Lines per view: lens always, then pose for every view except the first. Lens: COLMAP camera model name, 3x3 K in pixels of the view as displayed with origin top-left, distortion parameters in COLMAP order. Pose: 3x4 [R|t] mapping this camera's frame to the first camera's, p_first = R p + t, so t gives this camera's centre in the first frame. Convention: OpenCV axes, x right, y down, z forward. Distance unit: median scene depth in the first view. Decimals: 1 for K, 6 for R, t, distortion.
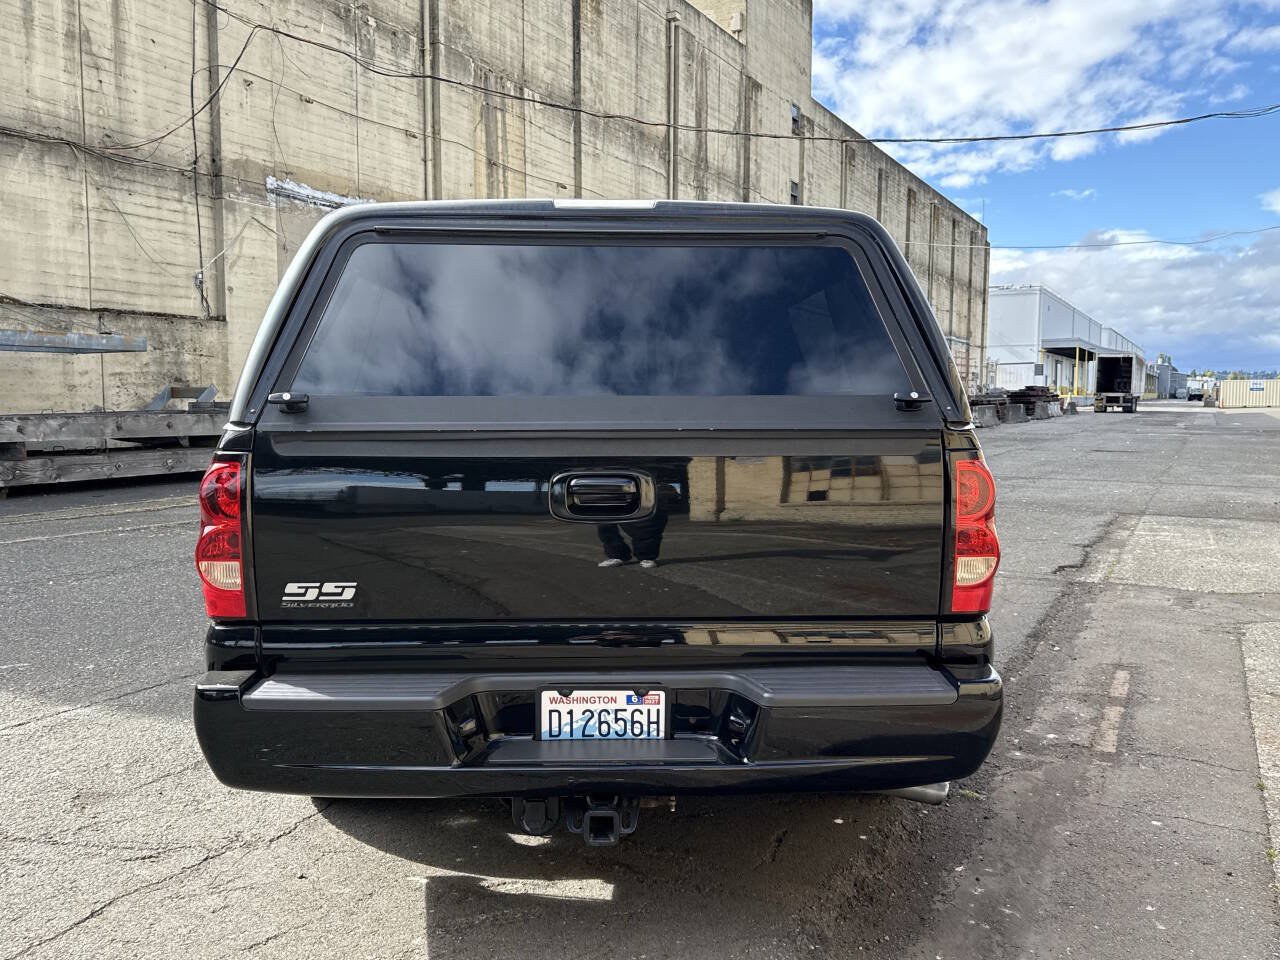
lens RADIAL K [[1058.2, 0, 642.2], [0, 1058.2, 489.7], [0, 0, 1]] dist [0.092095, -0.132705]
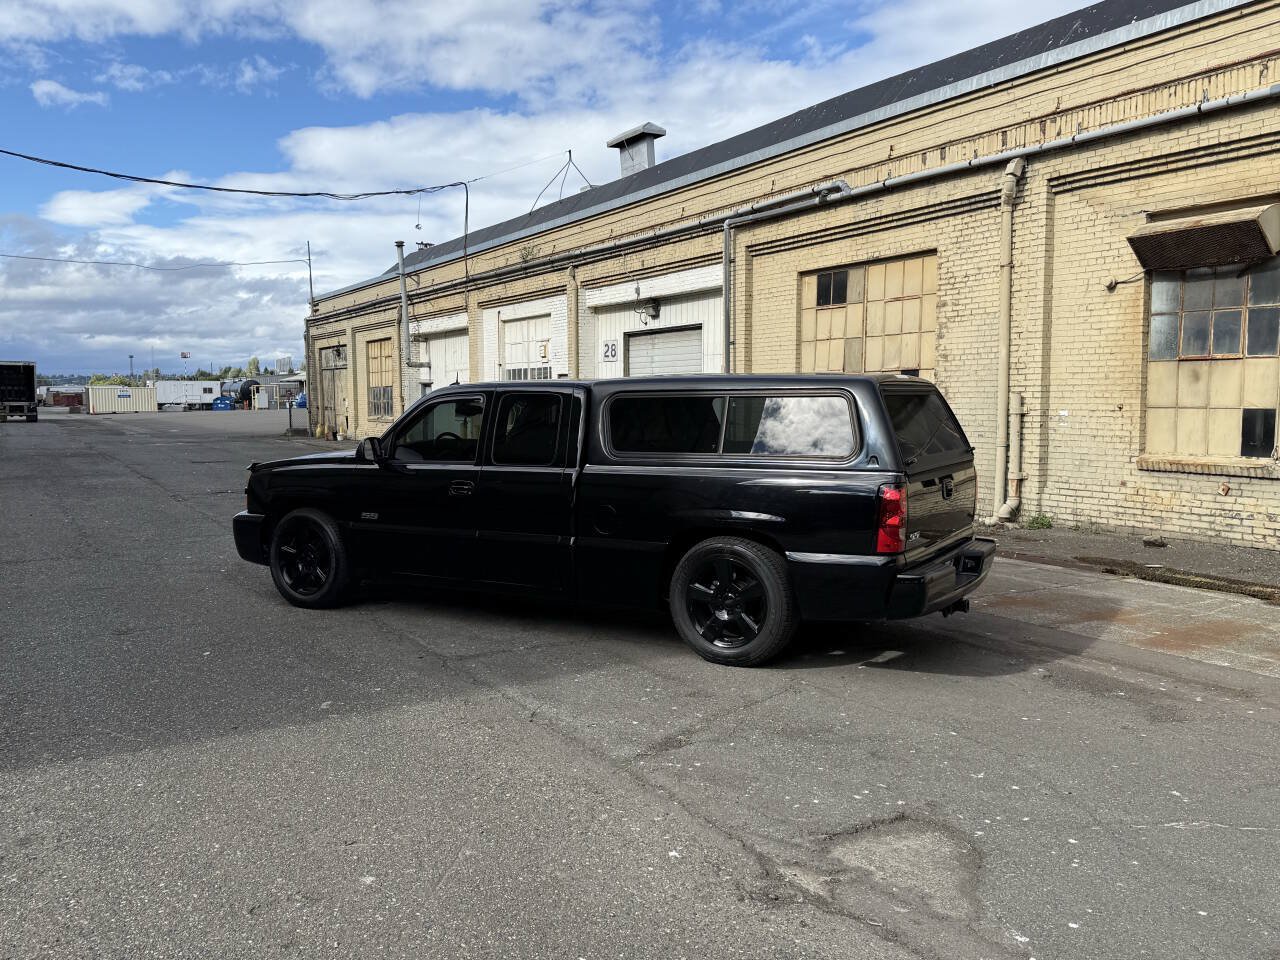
lens RADIAL K [[1054.7, 0, 642.6], [0, 1054.7, 484.6], [0, 0, 1]] dist [0.143254, -0.260157]
pose [[0.526626, -0.074777, 0.846802, -0.334597], [0.081522, 0.995975, 0.037252, -0.021133], [-0.846179, 0.049415, 0.530603, 0.024199]]
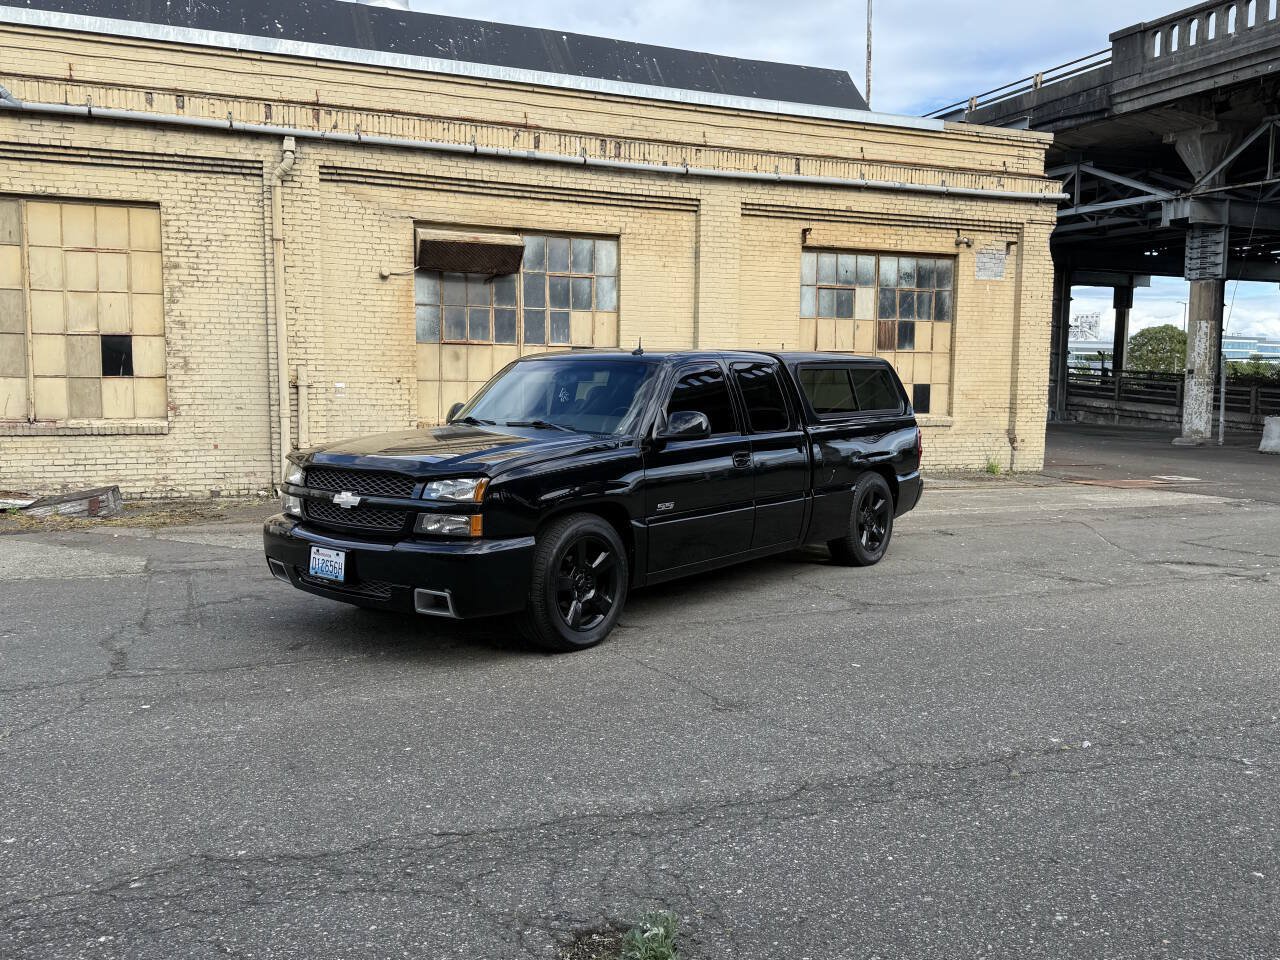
lens RADIAL K [[1078.1, 0, 640.9], [0, 1078.1, 494.2], [0, 0, 1]] dist [0.155352, -0.318711]
pose [[-0.772603, -0.079307, 0.629916, -0.267558], [0.045715, 0.982643, 0.179787, -0.069101], [-0.633241, 0.167701, -0.755567, 0.580838]]
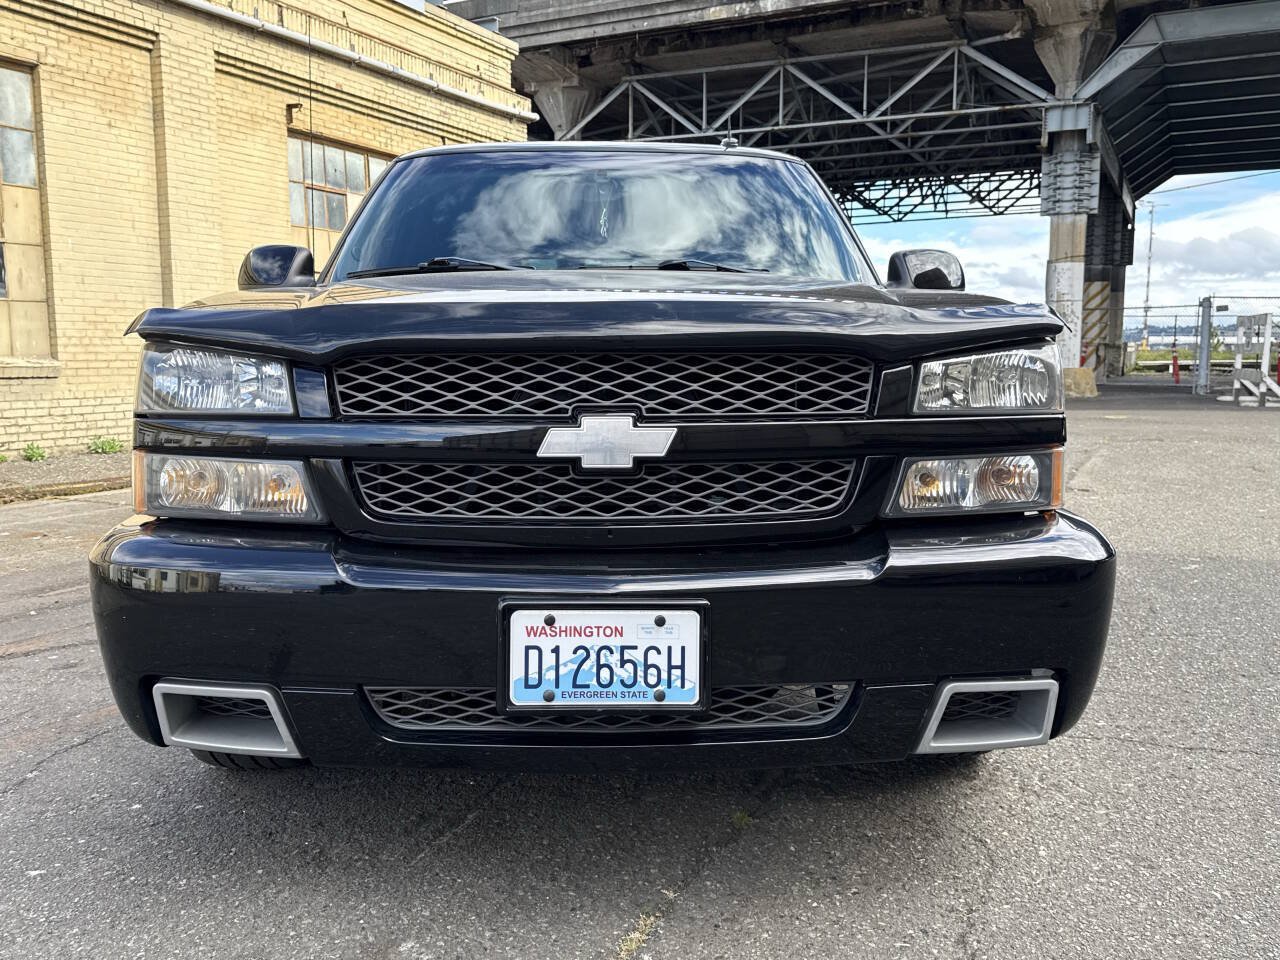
lens RADIAL K [[1075.1, 0, 632.0], [0, 1075.1, 485.0], [0, 0, 1]] dist [0.013265, -0.012533]
pose [[-0.999961, -0.001437, -0.008671, -0.011547], [-0.003231, 0.977575, 0.210563, -0.030538], [0.008174, 0.210583, -0.977542, 0.485385]]
